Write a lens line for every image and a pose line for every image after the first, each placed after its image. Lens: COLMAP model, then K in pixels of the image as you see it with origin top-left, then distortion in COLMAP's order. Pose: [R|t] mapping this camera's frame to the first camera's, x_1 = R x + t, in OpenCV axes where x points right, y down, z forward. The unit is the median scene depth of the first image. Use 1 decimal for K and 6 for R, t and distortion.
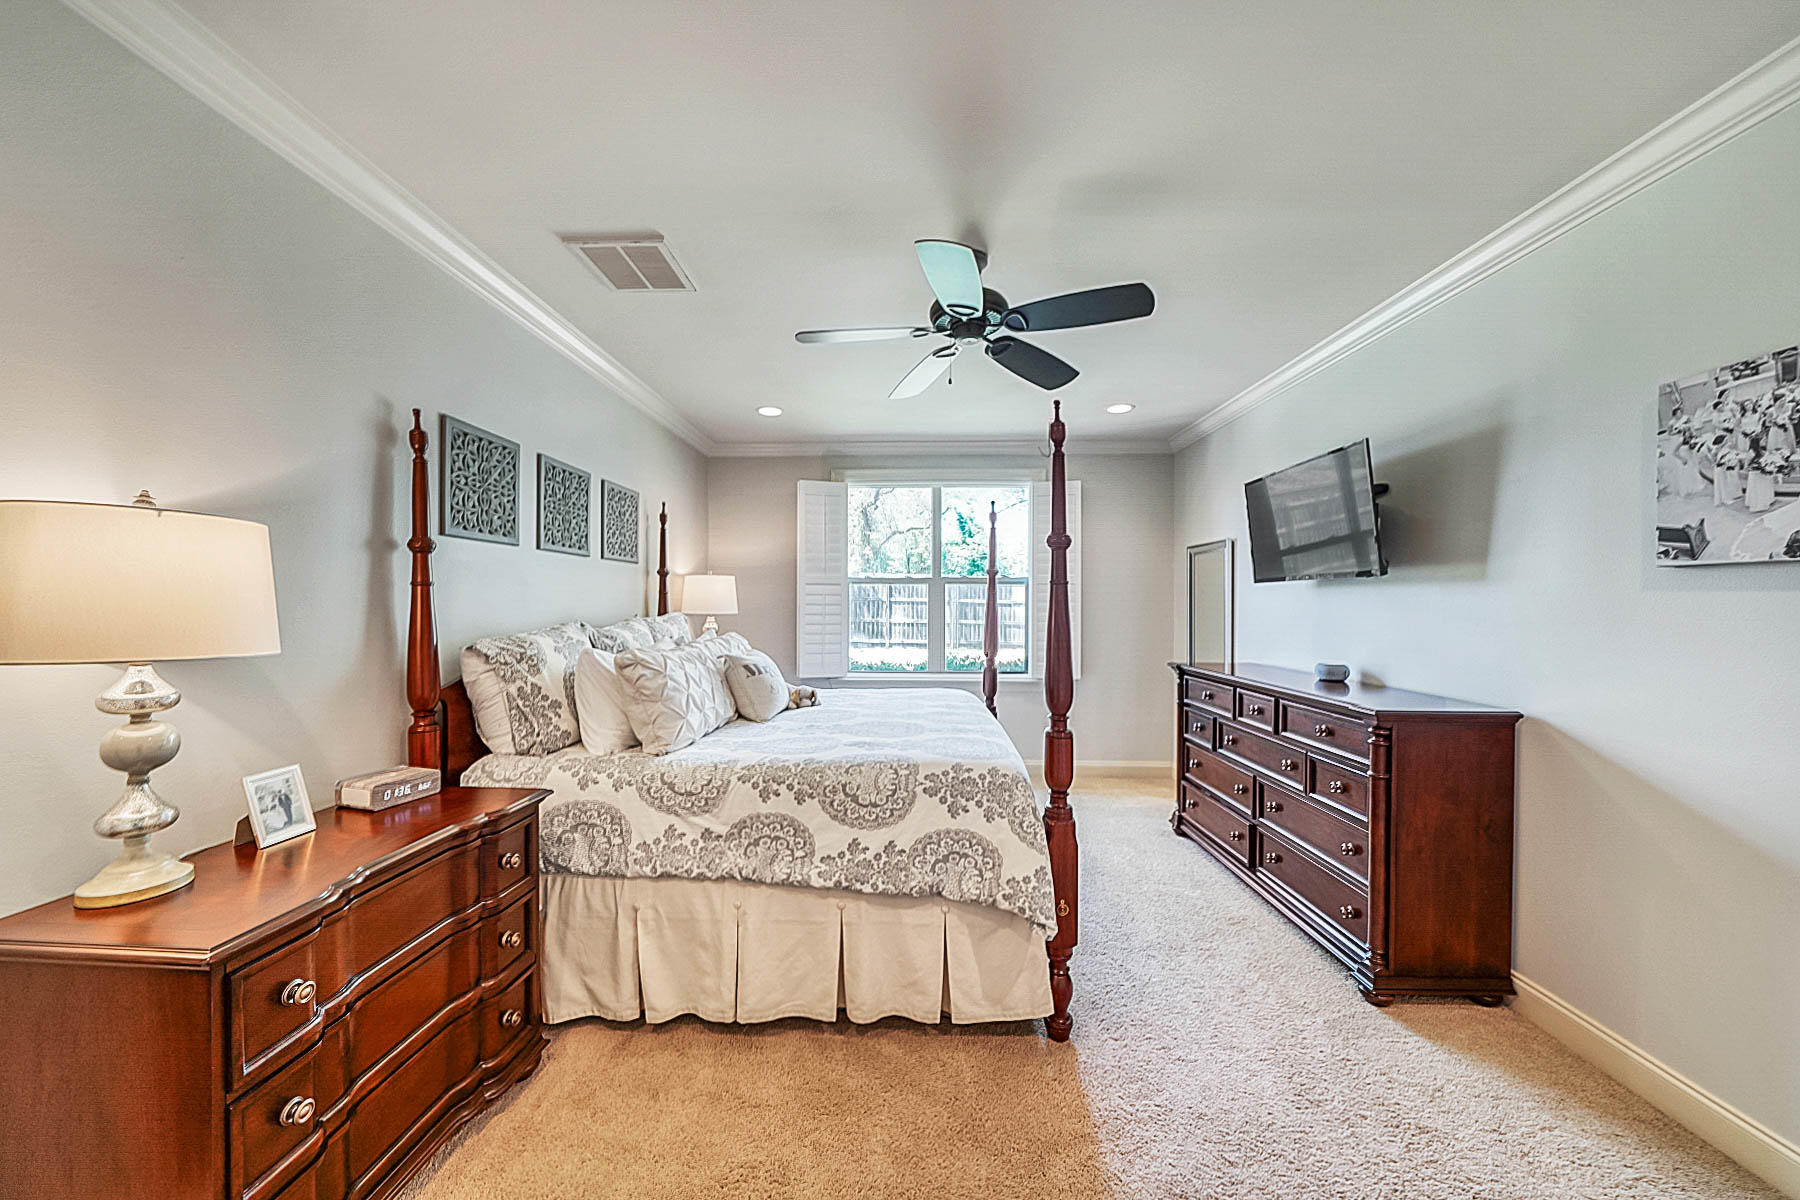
lens RADIAL K [[622.4, 0, 841.7], [0, 622.4, 605.1], [0, 0, 1]] dist [-0.007784, 0.000716]
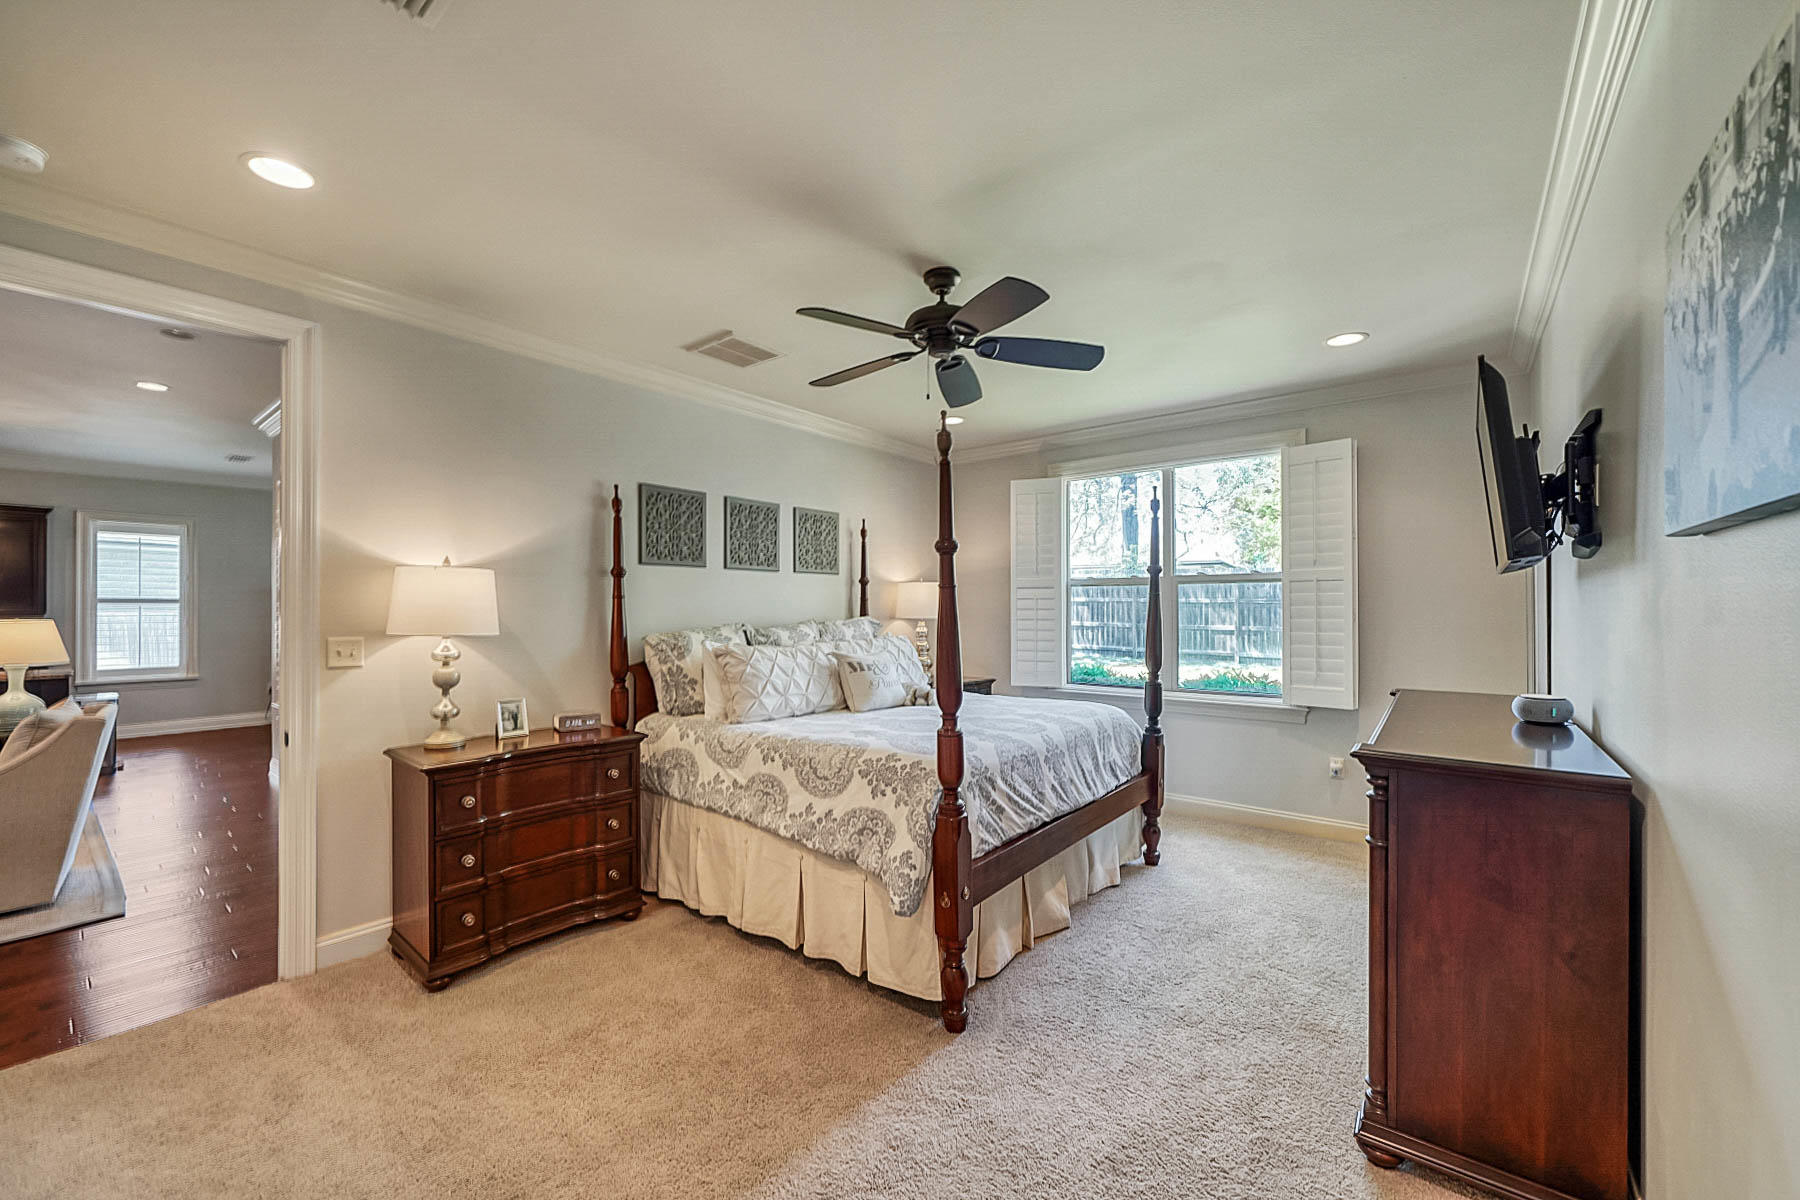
lens RADIAL K [[677.2, 0, 822.0], [0, 677.2, 608.8], [0, 0, 1]] dist [-0.006990, 0.000049]
pose [[0.783939, -0.005824, -0.620811, 0.824891], [0.003247, 0.999981, -0.005281, 0.006515], [0.620830, 0.002124, 0.783943, -0.011413]]
